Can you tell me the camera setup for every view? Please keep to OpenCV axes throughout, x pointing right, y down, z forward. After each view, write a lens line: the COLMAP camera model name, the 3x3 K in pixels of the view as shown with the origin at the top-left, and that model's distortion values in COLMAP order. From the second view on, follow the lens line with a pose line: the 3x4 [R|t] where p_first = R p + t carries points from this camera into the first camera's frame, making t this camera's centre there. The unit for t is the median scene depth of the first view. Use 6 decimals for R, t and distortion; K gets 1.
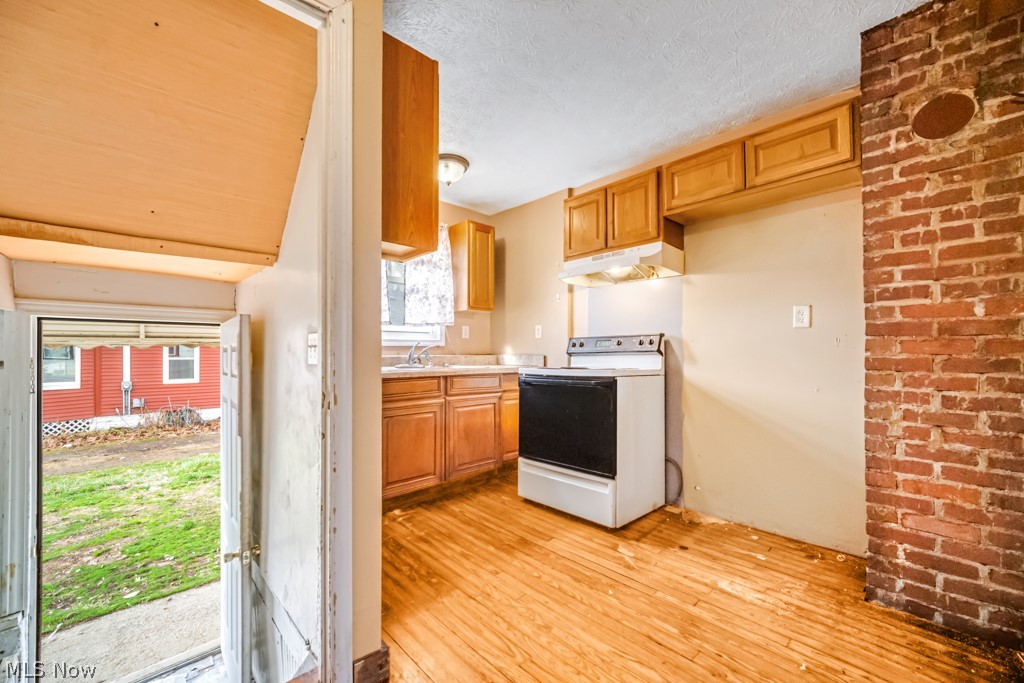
lens RADIAL K [[406.2, 0, 516.7], [0, 406.2, 353.4], [0, 0, 1]] dist [-0.003651, 0.000505]
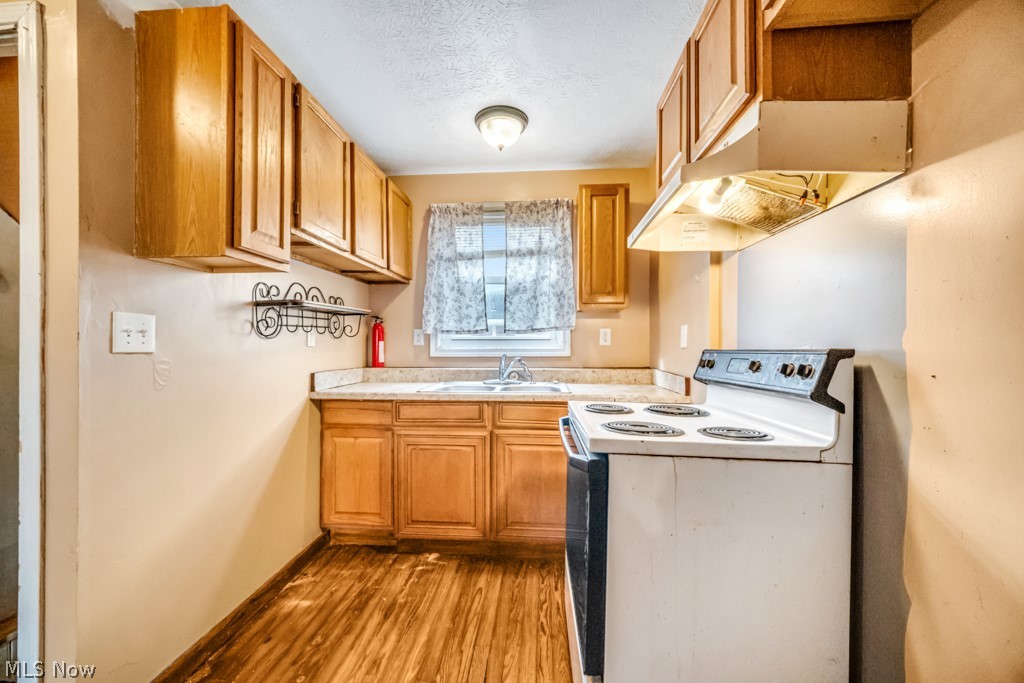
lens RADIAL K [[406.2, 0, 514.2], [0, 406.2, 345.2], [0, 0, 1]] dist [-0.003651, 0.000505]
pose [[0.665398, 0.001418, -0.746487, 0.421683], [-0.001028, 0.999999, 0.000983, -0.050928], [0.746488, 0.000113, 0.665399, 0.519579]]
